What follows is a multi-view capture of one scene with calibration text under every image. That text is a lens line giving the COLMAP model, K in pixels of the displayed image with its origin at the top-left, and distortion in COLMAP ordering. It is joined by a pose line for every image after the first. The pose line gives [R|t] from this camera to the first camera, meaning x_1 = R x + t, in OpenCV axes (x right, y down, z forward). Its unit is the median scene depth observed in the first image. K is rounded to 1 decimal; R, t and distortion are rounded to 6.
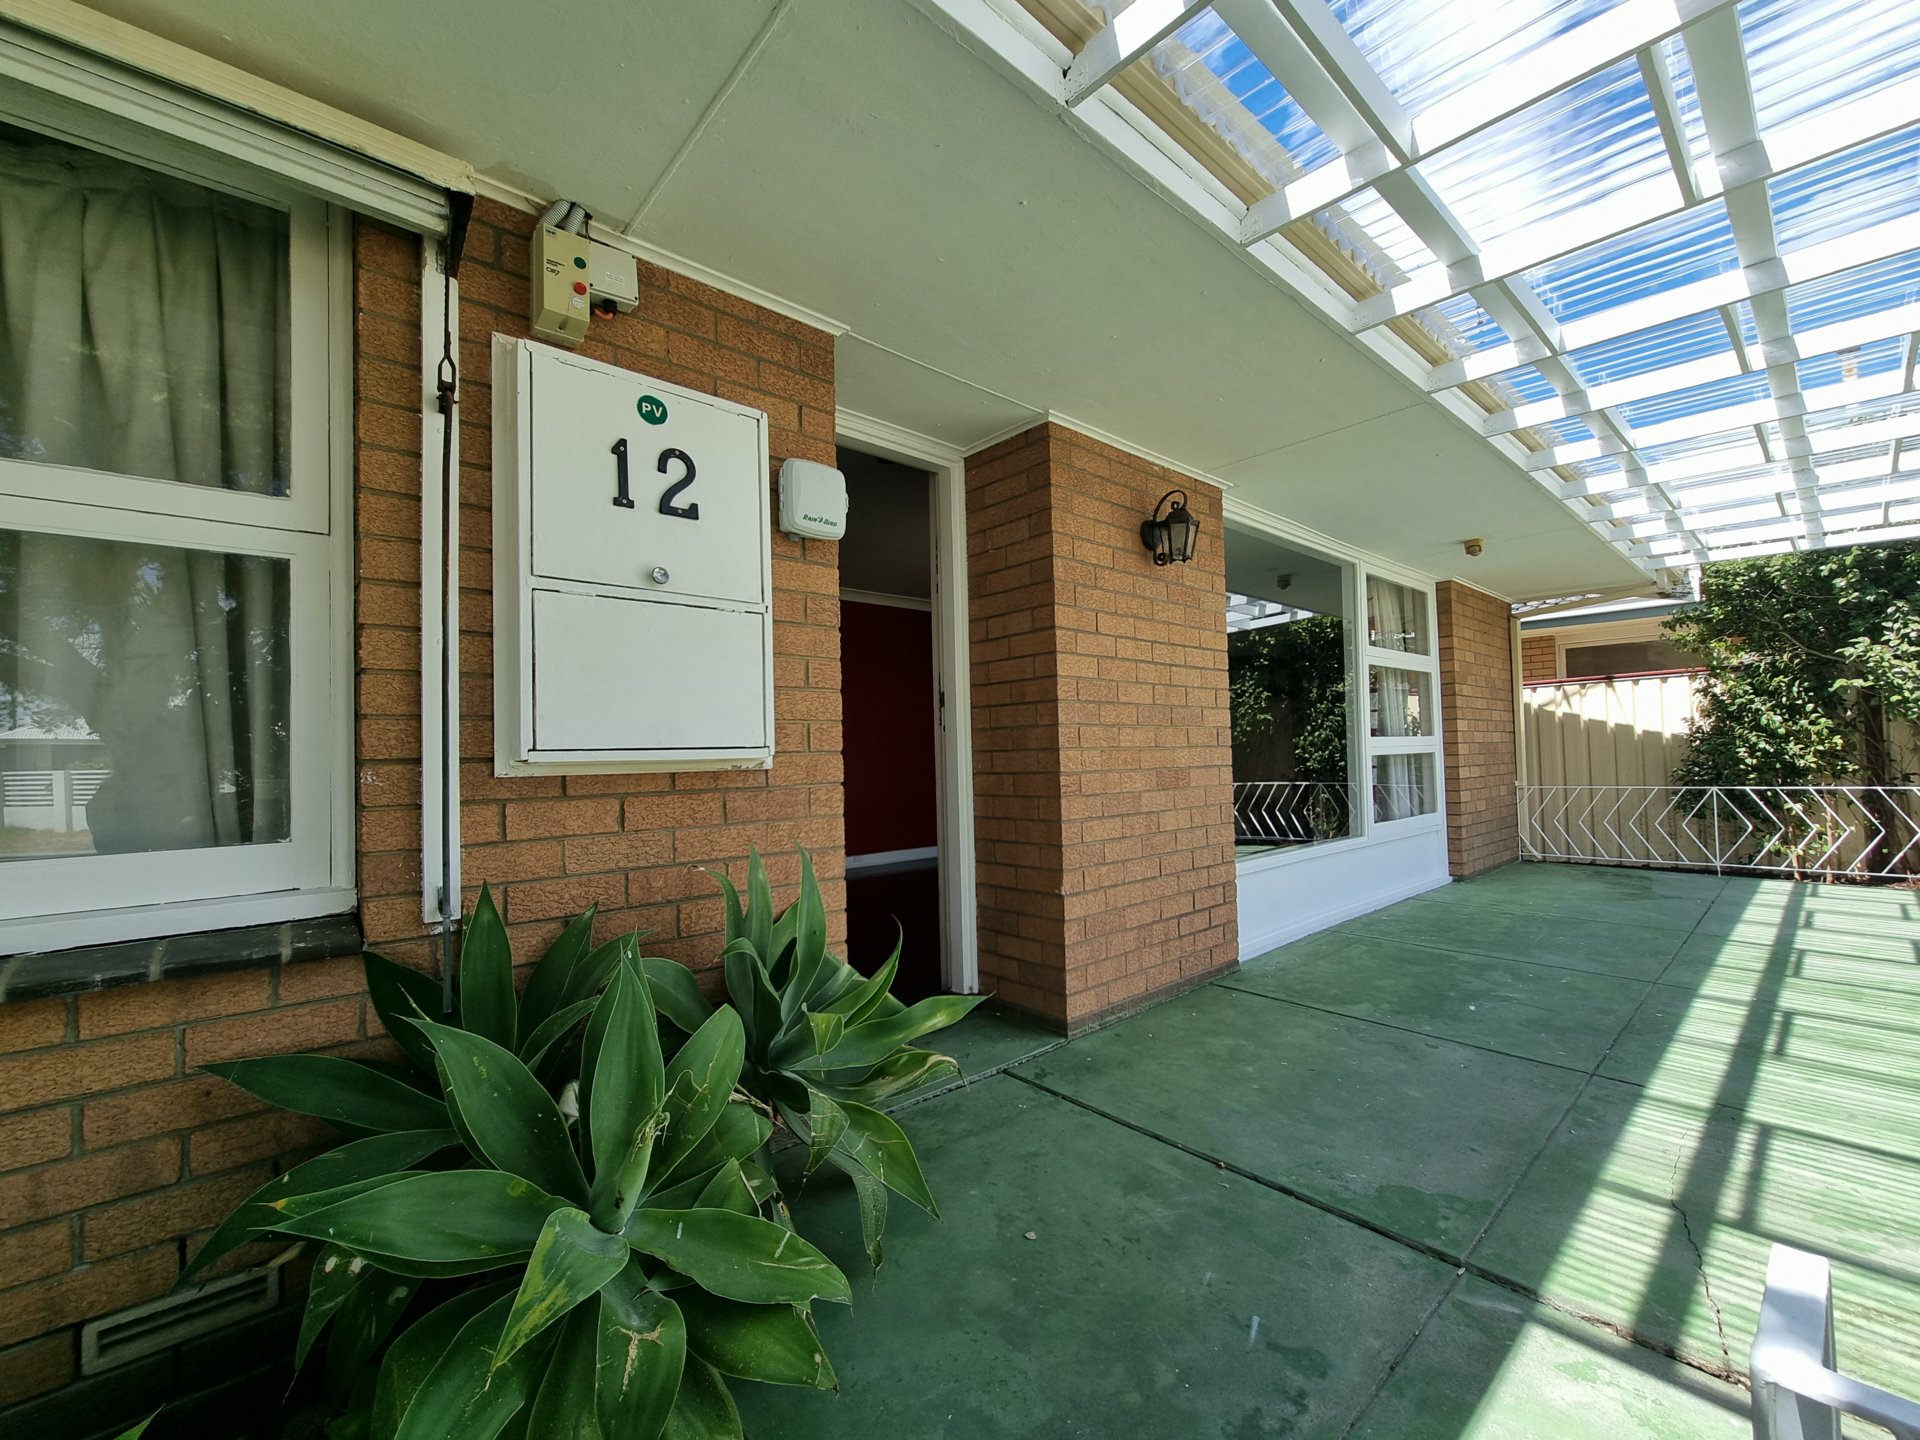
lens RADIAL K [[788.4, 0, 962.7], [0, 788.4, 730.4], [0, 0, 1]] dist [-0.014595, -0.000116]
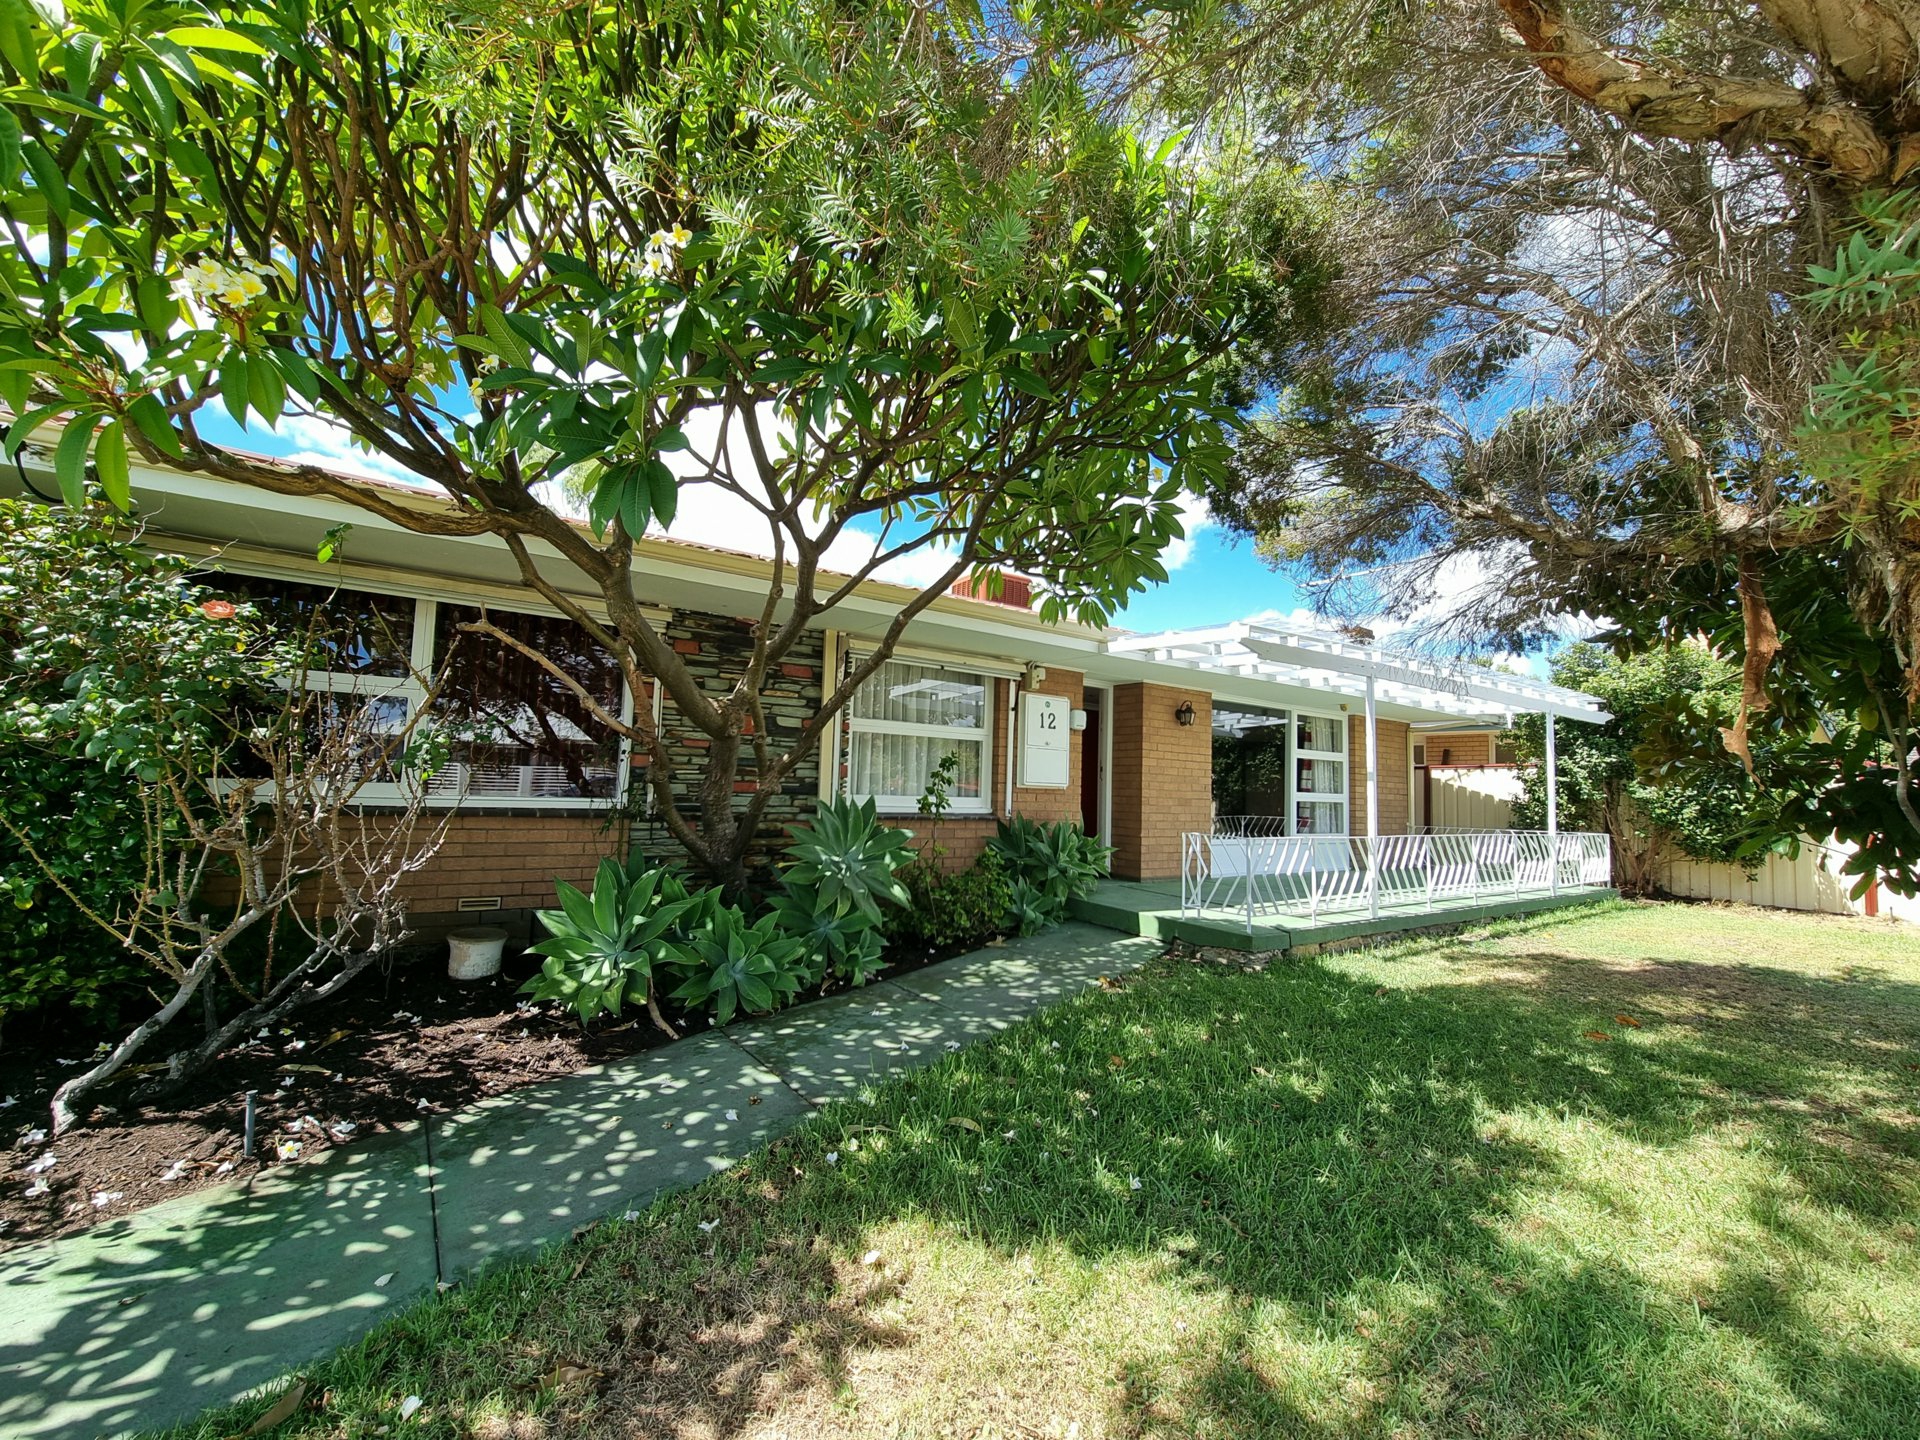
lens RADIAL K [[788.4, 0, 962.7], [0, 788.4, 730.4], [0, 0, 1]] dist [-0.014595, -0.000116]
pose [[0.991748, 0.046044, -0.119651, -0.199274], [-0.051749, 0.997645, -0.045011, -0.027159], [0.117296, 0.050831, 0.991795, -1.993732]]
